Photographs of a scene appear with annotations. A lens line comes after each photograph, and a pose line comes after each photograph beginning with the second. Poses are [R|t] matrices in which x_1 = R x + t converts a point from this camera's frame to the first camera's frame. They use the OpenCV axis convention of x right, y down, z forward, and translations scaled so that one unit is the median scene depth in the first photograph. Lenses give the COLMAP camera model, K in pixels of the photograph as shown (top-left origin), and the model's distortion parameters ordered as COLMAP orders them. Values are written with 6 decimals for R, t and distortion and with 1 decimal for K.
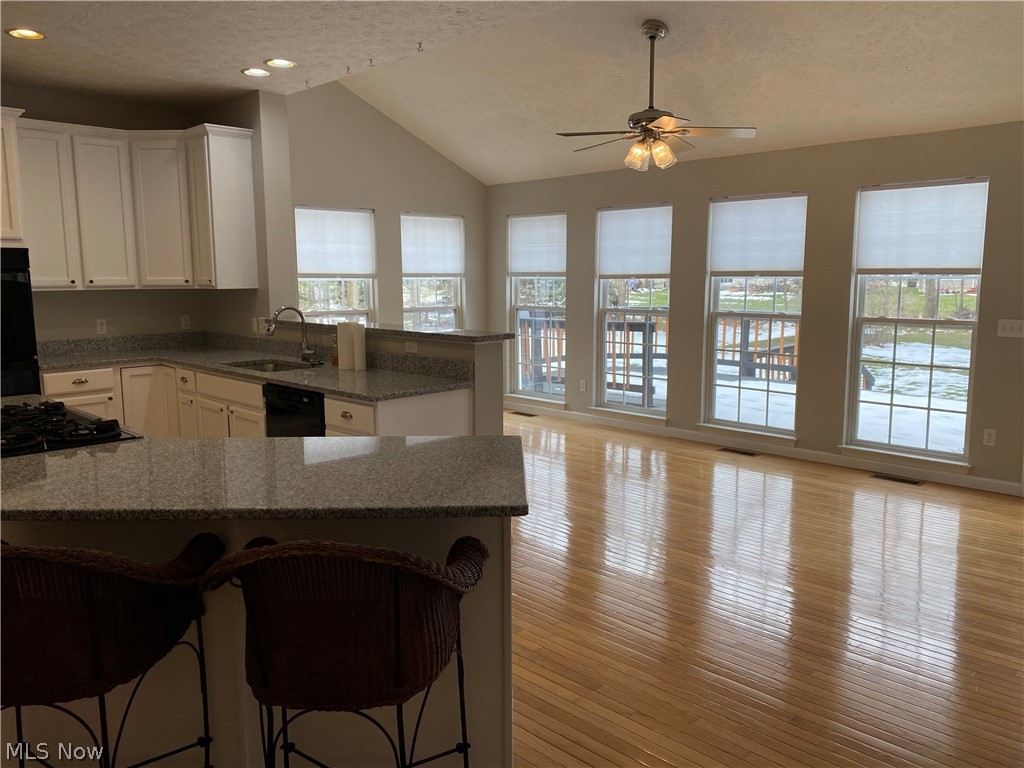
lens RADIAL K [[773.2, 0, 516.1], [0, 773.2, 388.4], [0, 0, 1]] dist [0.034000, -0.047072]
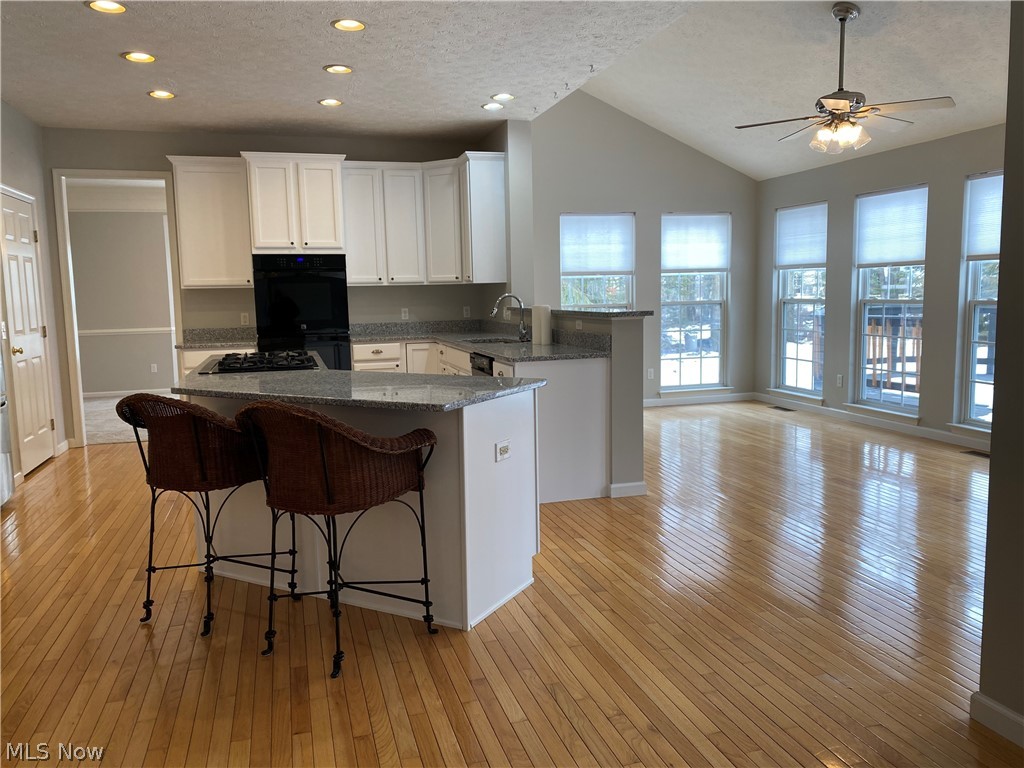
lens RADIAL K [[773.2, 0, 516.6], [0, 773.2, 396.4], [0, 0, 1]] dist [0.034000, -0.047072]
pose [[0.876687, 0.050459, -0.478407, 0.285533], [-0.052404, 0.998583, 0.009293, 0.040692], [0.478198, 0.016923, 0.878089, -0.062518]]
